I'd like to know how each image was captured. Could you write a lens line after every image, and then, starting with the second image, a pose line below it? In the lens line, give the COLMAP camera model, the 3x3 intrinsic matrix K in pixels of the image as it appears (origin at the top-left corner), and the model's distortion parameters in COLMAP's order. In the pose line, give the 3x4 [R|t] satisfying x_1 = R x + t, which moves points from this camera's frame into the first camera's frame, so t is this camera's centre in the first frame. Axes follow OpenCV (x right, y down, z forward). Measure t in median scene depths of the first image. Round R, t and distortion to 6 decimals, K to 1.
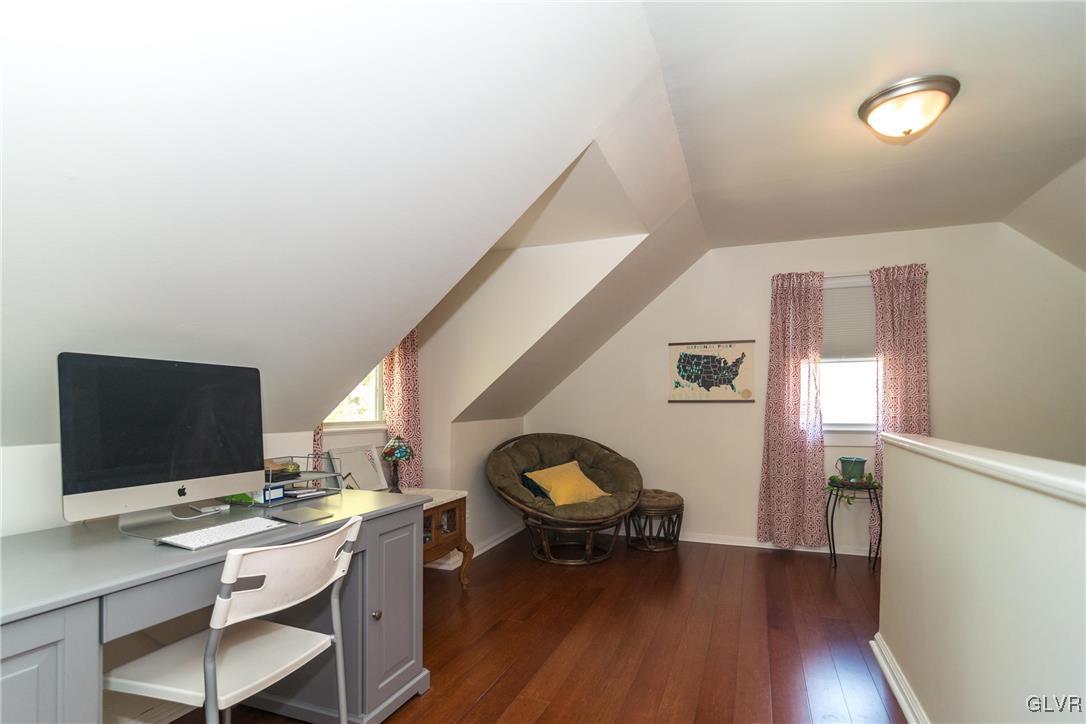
lens RADIAL K [[543.5, 0, 539.9], [0, 543.5, 392.1], [0, 0, 1]] dist [0.003443, 0.000442]
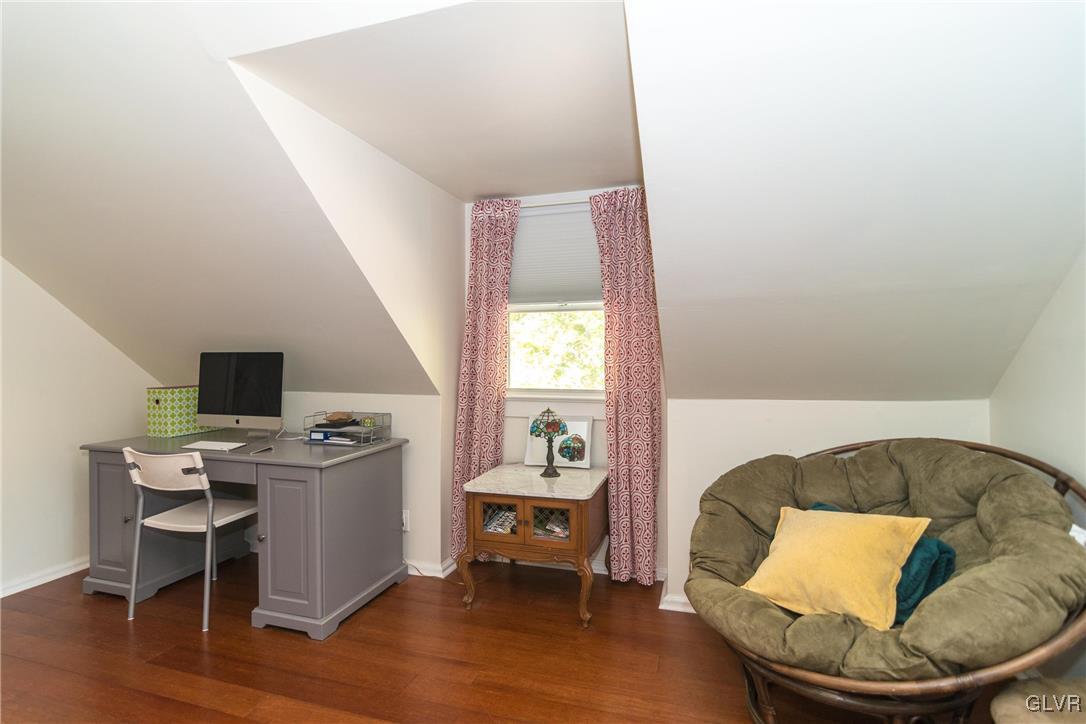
lens RADIAL K [[515.0, 0, 543.0], [0, 515.0, 362.0], [0, 0, 1]] dist [0.001143, 0.000110]
pose [[0.063322, -0.001869, -0.997991, 1.175747], [0.028606, 0.999591, -0.000057, 0.008039], [0.997583, -0.028545, 0.063350, 1.929714]]
